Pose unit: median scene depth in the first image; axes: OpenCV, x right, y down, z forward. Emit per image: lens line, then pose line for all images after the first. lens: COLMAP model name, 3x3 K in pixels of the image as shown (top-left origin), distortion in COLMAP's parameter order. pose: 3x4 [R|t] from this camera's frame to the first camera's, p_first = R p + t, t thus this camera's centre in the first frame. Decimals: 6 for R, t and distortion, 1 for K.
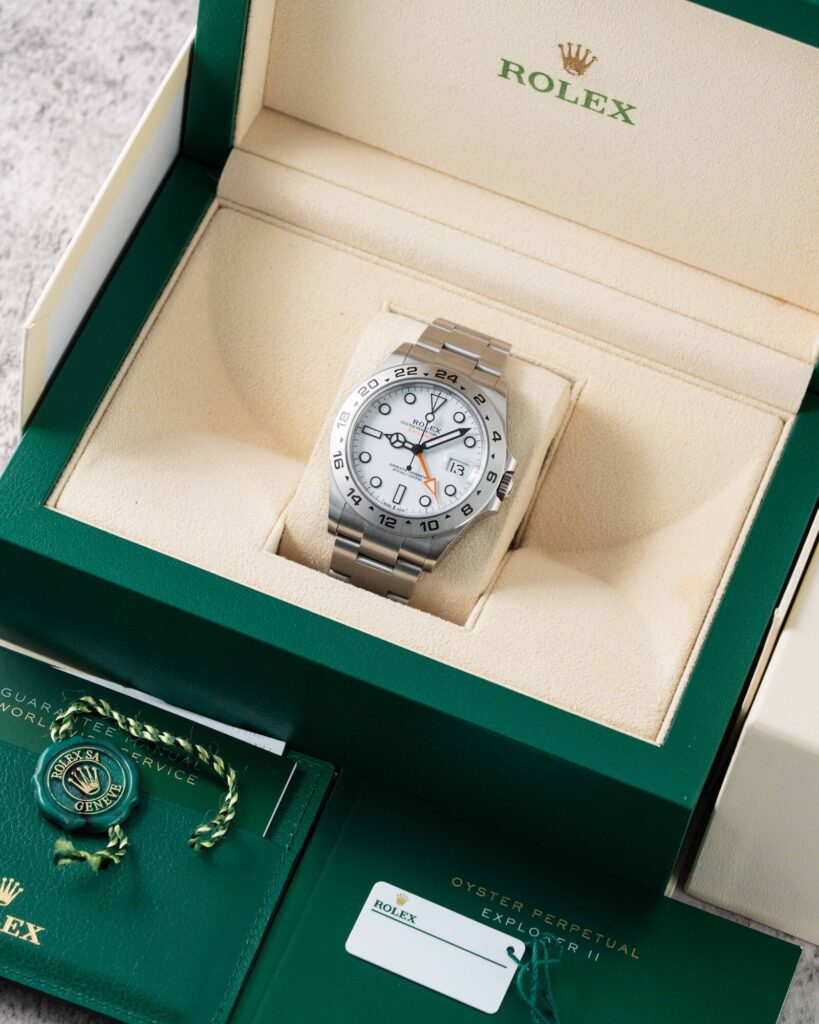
lens RADIAL K [[4669.9, 0, 409.5], [0, 4669.9, 512.0], [0, 0, 1]] dist [0.034550, -2.660543]
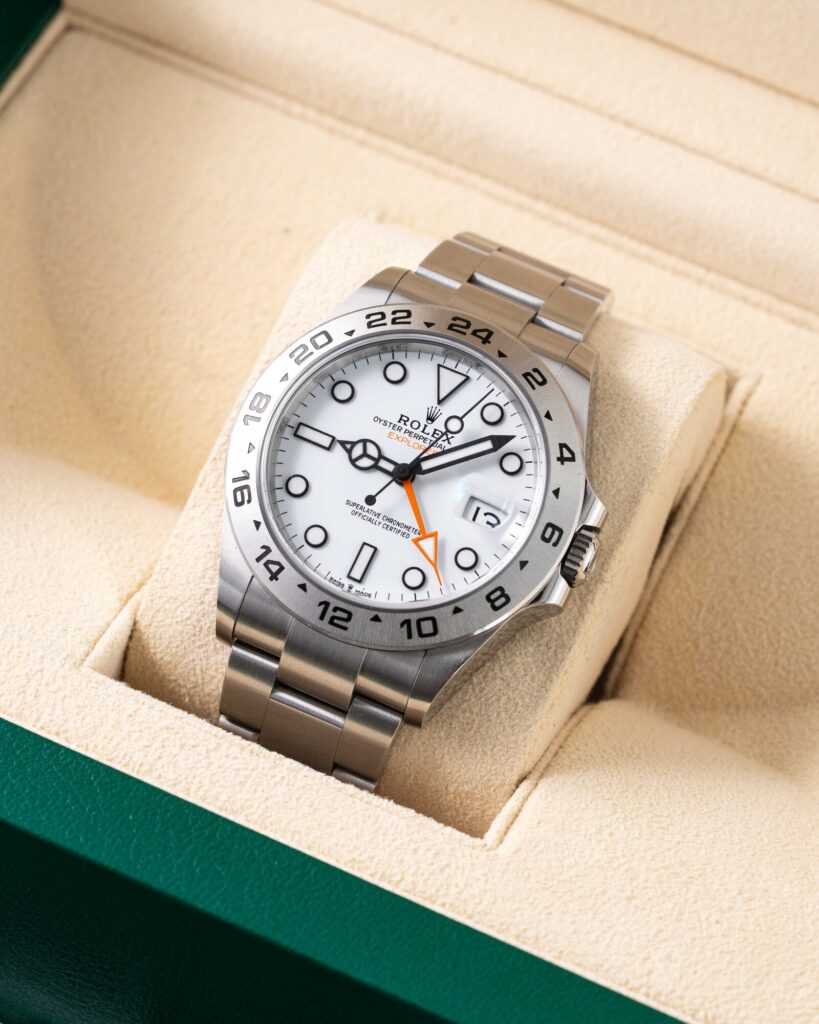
lens RADIAL K [[4669.9, 0, 409.5], [0, 4669.9, 512.0], [0, 0, 1]] dist [0.034550, -2.660543]
pose [[0.997471, 0.040998, -0.058053, 0.030833], [-0.046178, 0.994790, -0.090891, 0.035021], [0.054025, 0.093342, 0.994167, 0.510266]]
